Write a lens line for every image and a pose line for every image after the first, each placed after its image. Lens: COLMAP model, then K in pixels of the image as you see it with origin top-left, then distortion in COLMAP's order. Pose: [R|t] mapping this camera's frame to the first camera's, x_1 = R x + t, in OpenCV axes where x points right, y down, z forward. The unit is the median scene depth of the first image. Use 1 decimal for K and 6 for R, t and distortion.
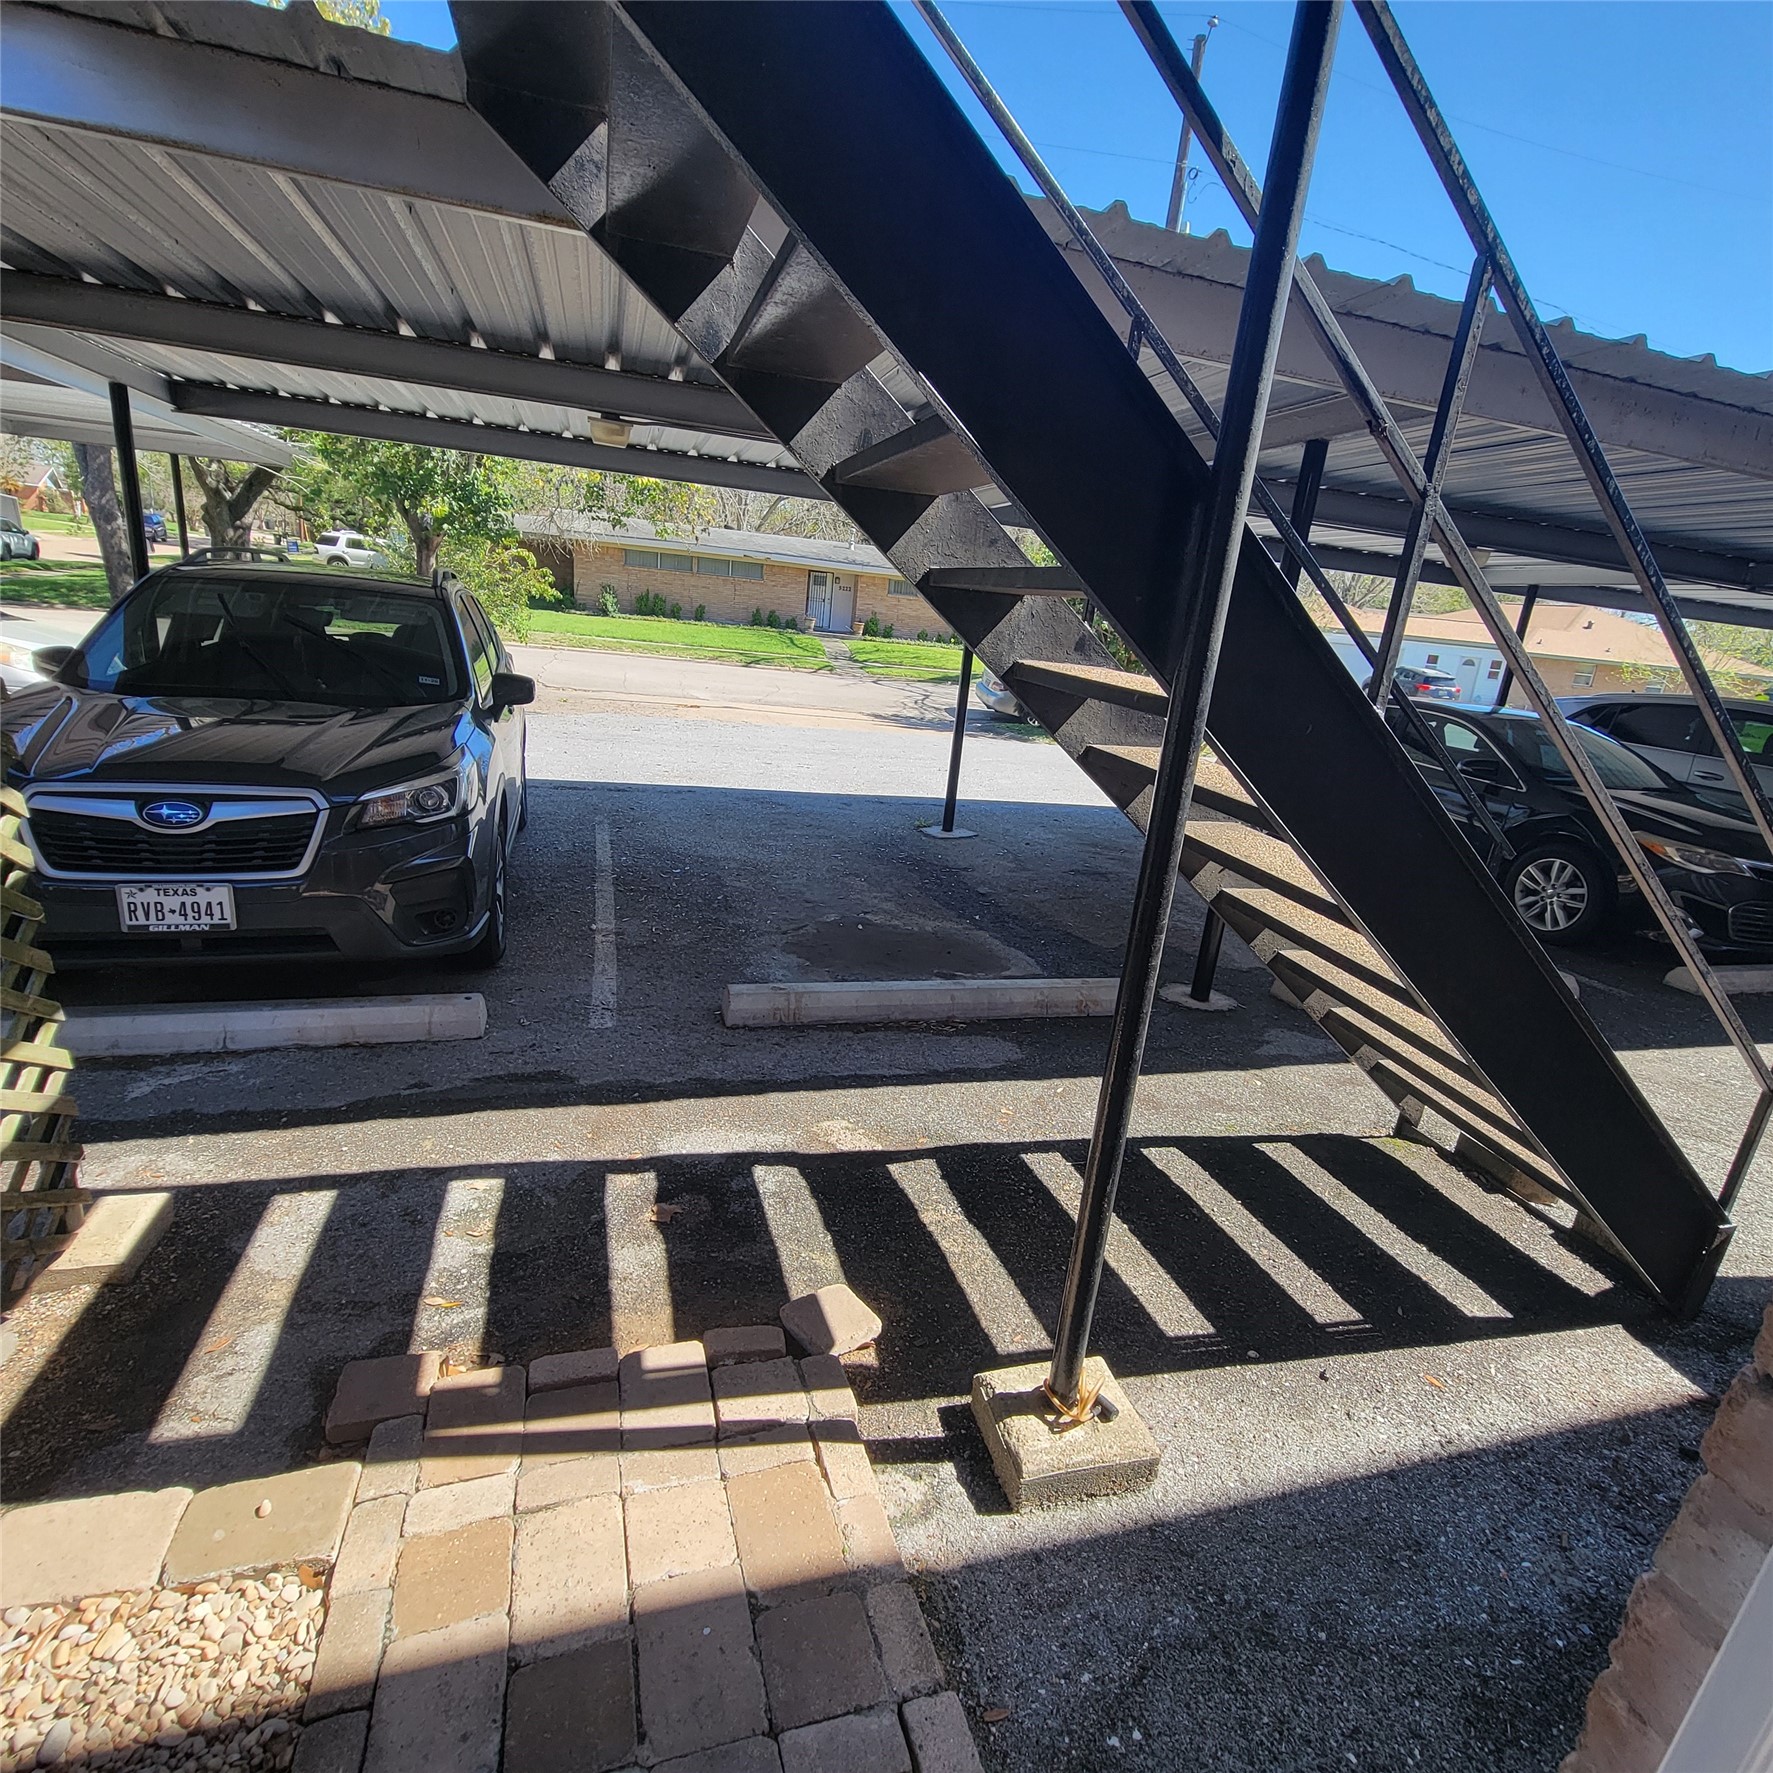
lens RADIAL K [[961.0, 0, 893.7], [0, 961.0, 892.8], [0, 0, 1]] dist [0.002318, -0.001622]
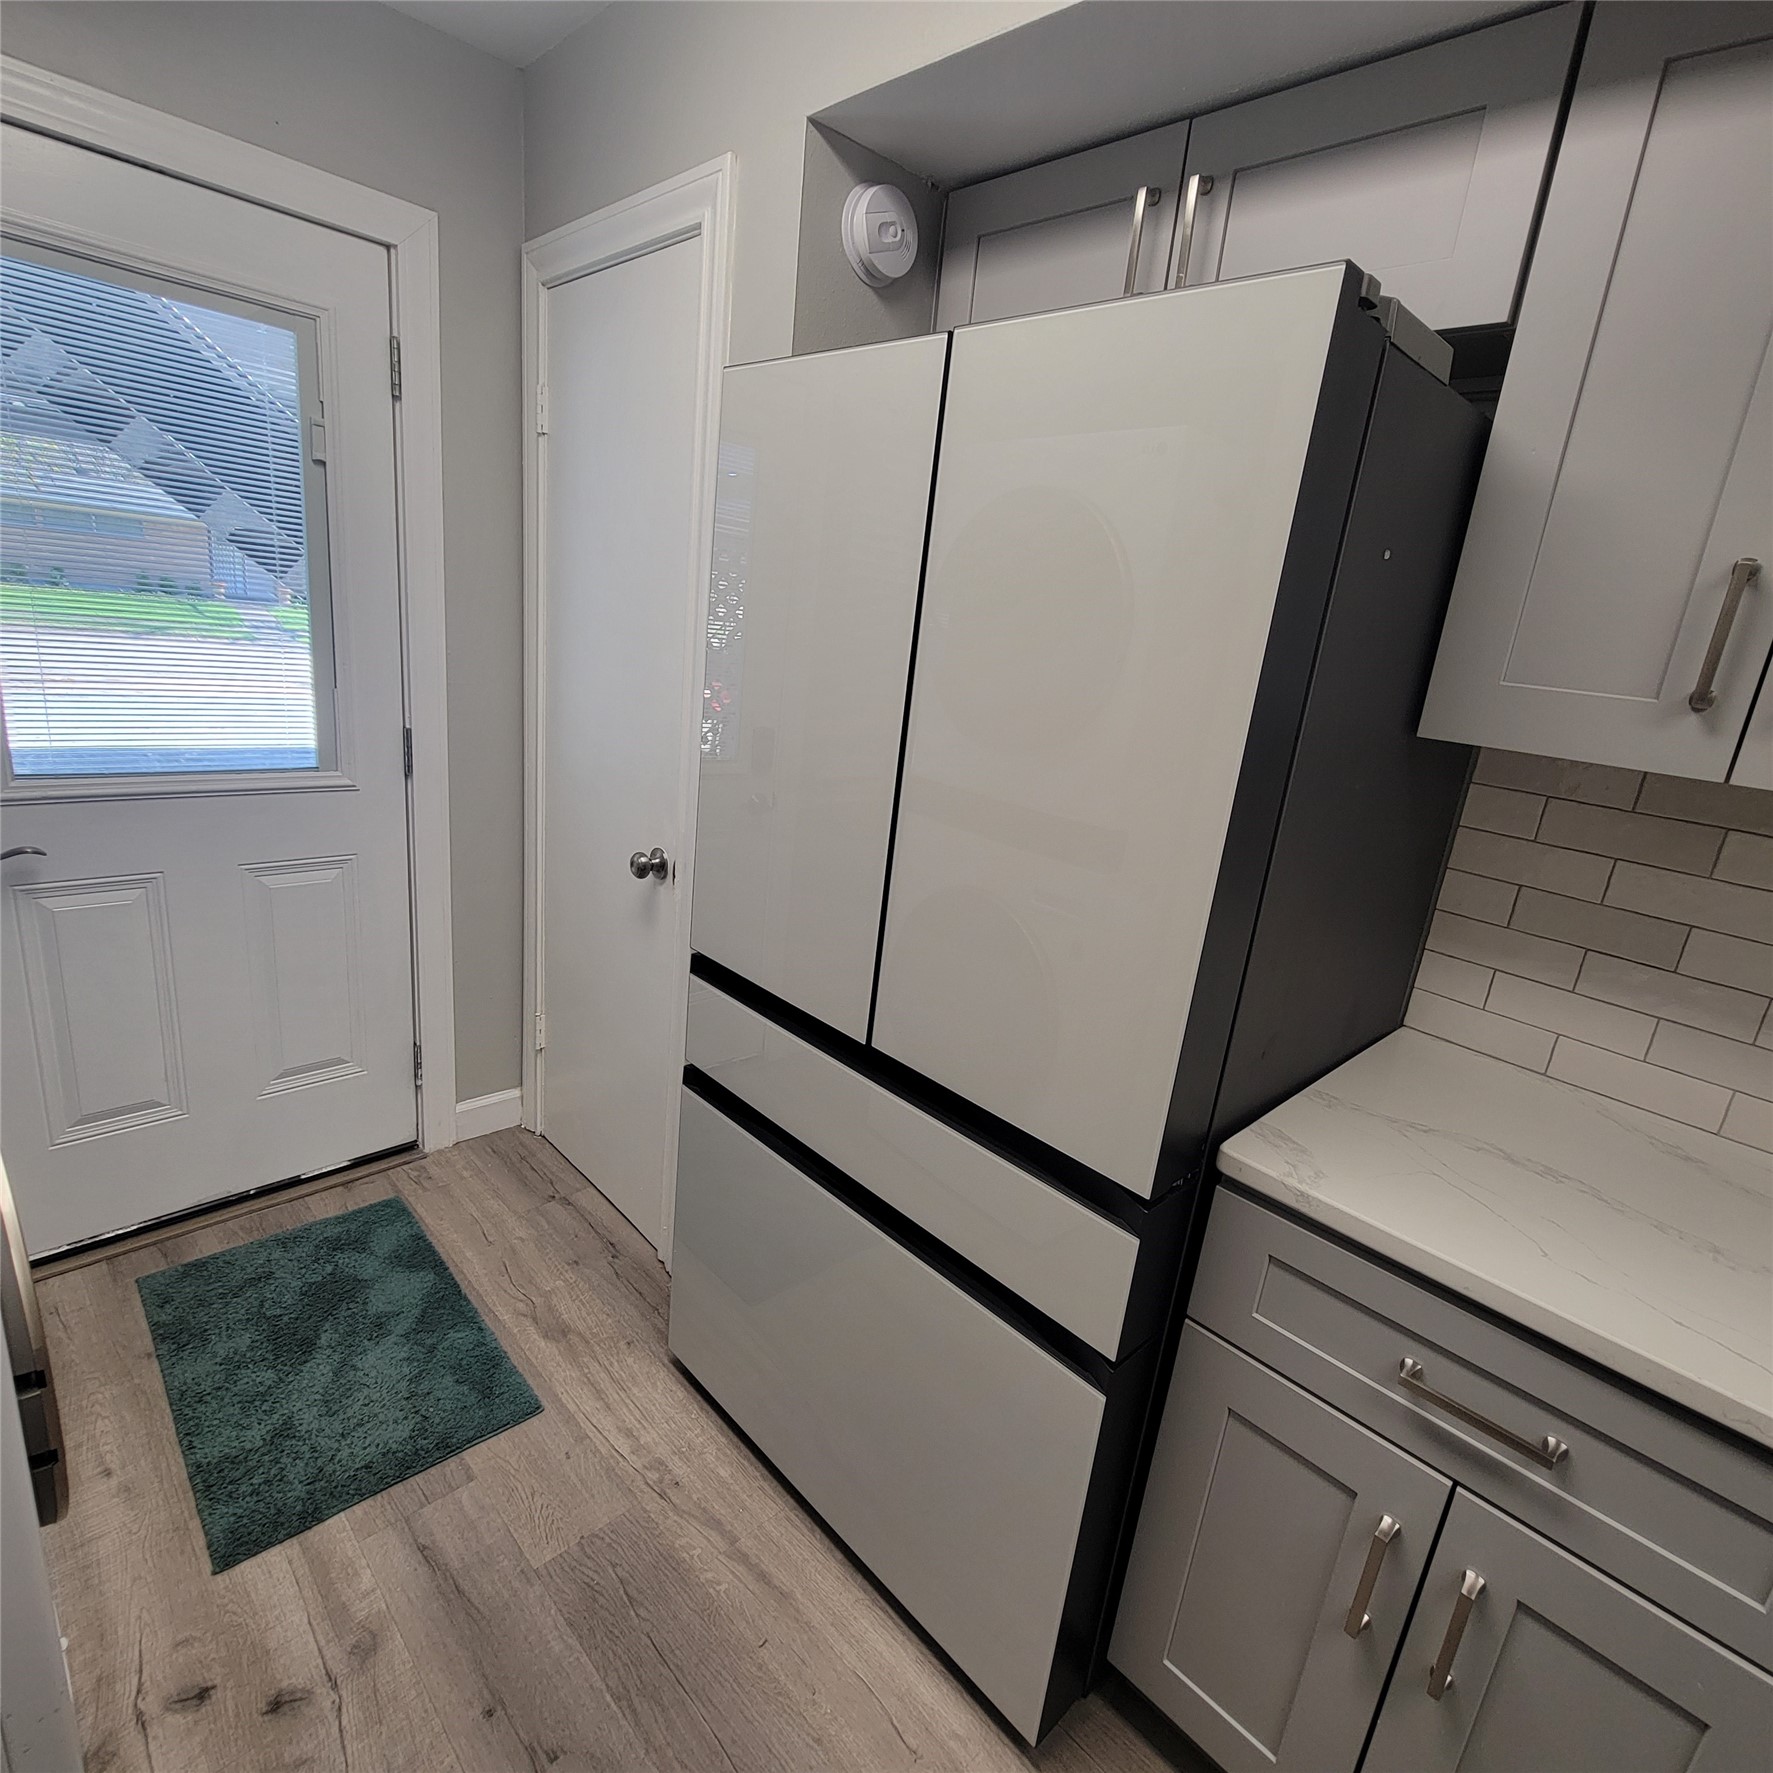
lens RADIAL K [[961.0, 0, 893.7], [0, 961.0, 892.8], [0, 0, 1]] dist [0.002318, -0.001622]
pose [[0.877660, -0.140852, 0.458120, 0.189170], [0.127805, 0.990011, 0.059540, 0.320032], [-0.461930, 0.006294, 0.886894, -0.948474]]
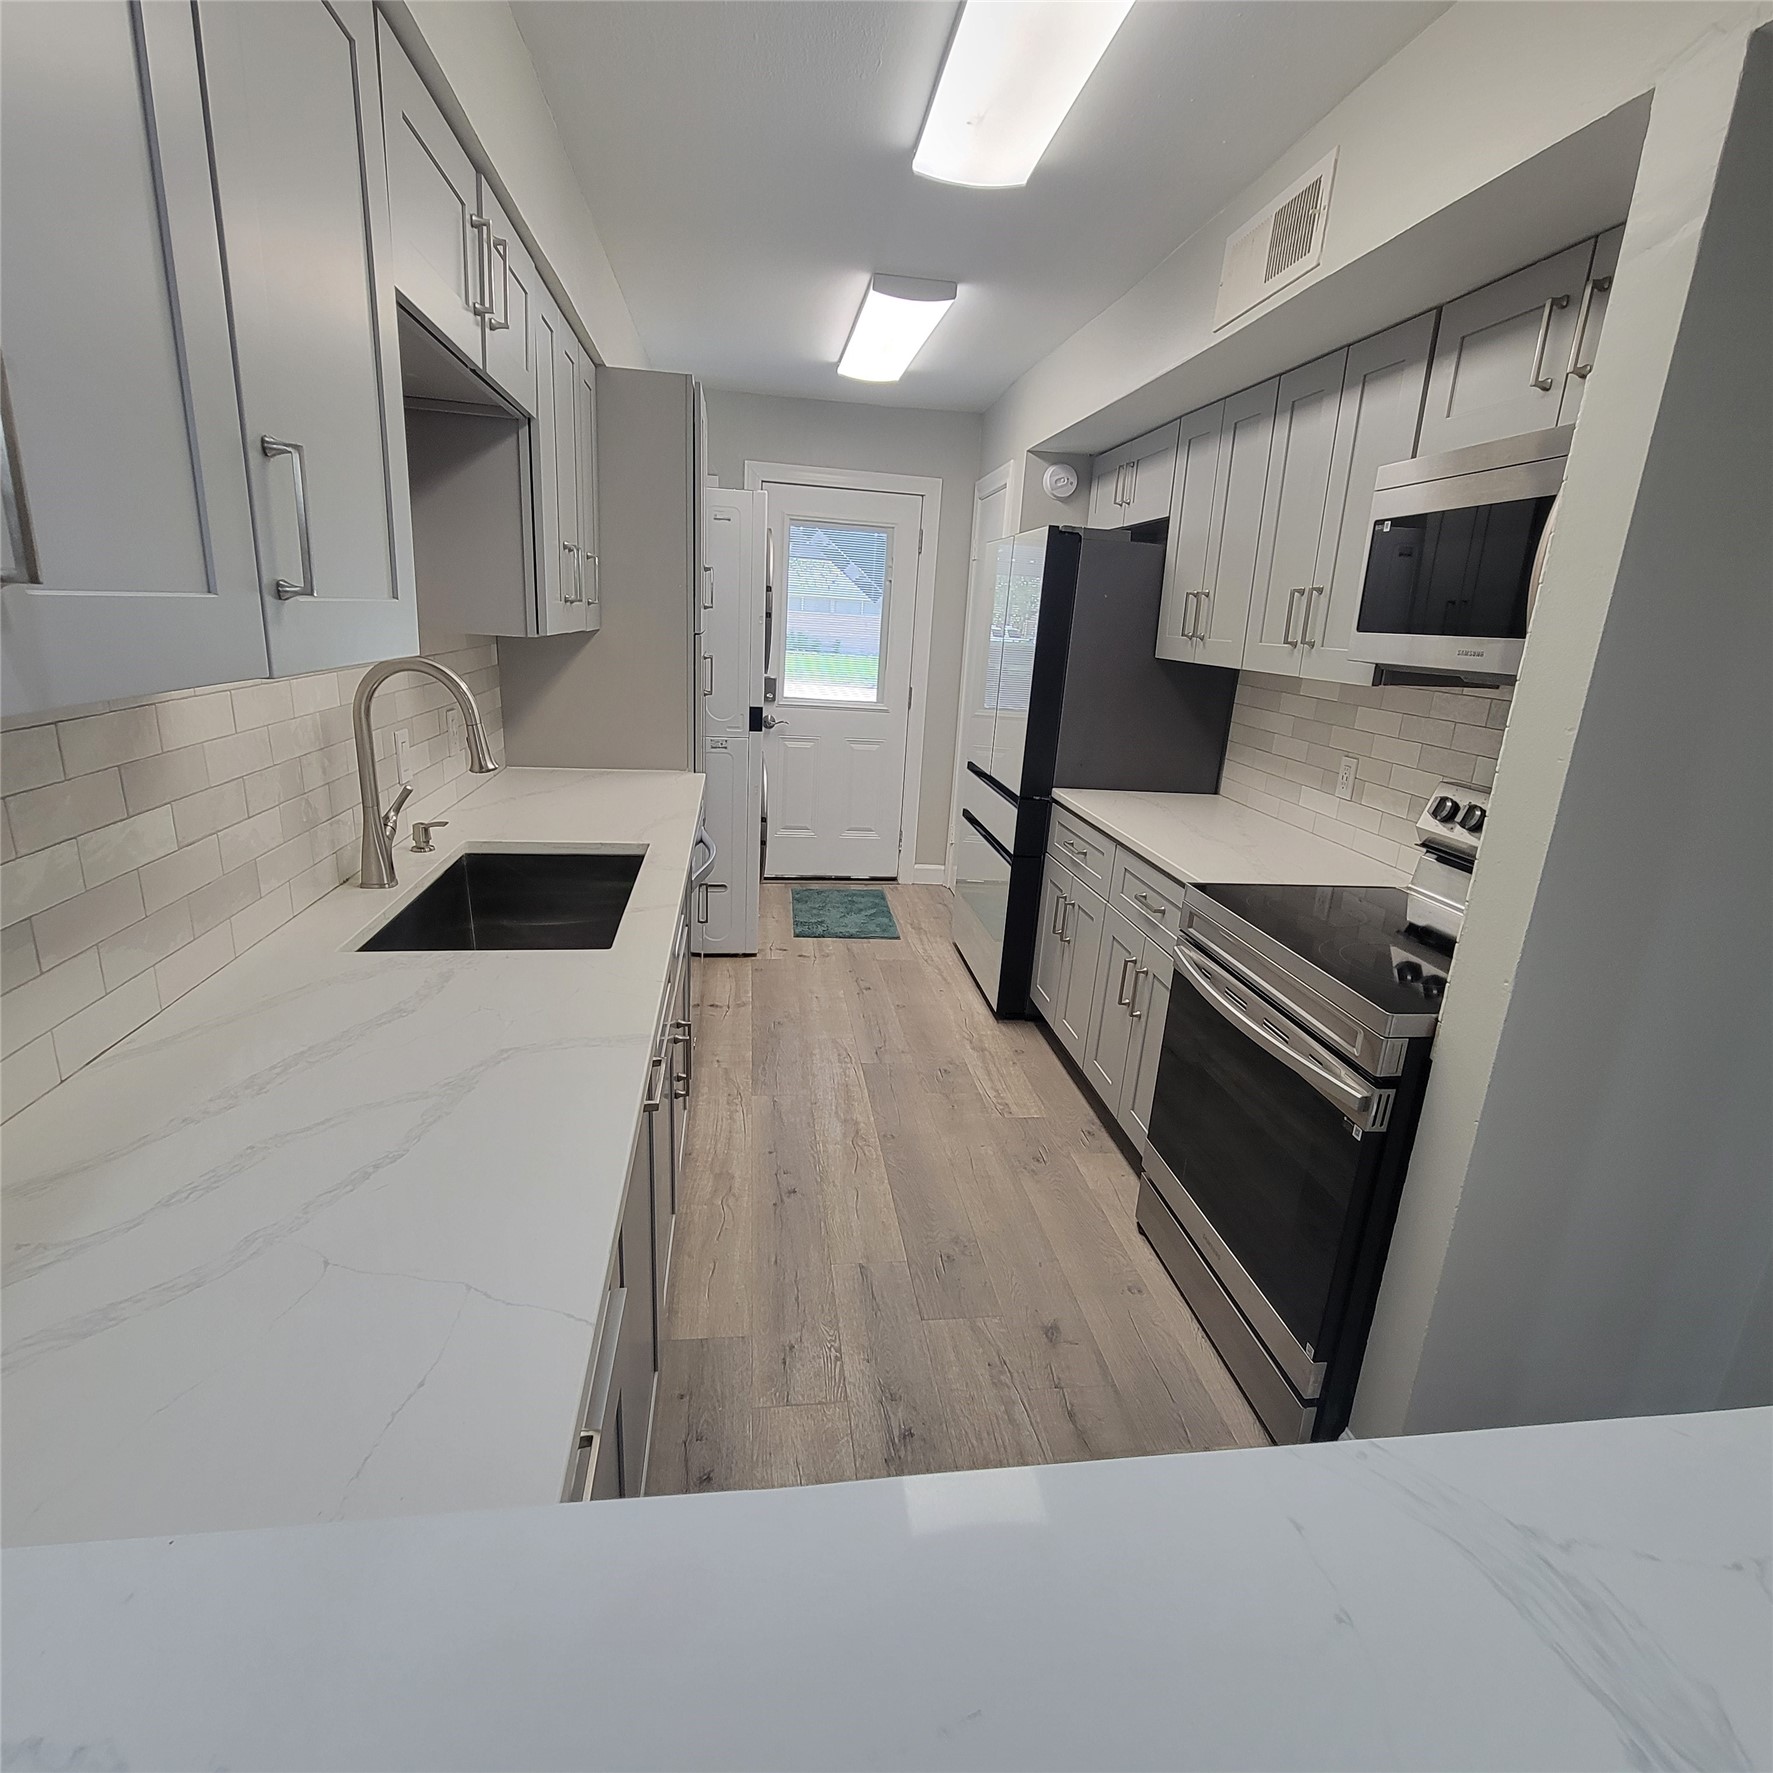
lens RADIAL K [[961.0, 0, 893.7], [0, 961.0, 892.8], [0, 0, 1]] dist [0.002318, -0.001622]
pose [[0.990188, -0.003110, -0.139709, 0.504981], [-0.001308, 0.999502, -0.031516, 0.711165], [0.139737, 0.031390, 0.989691, -2.118503]]
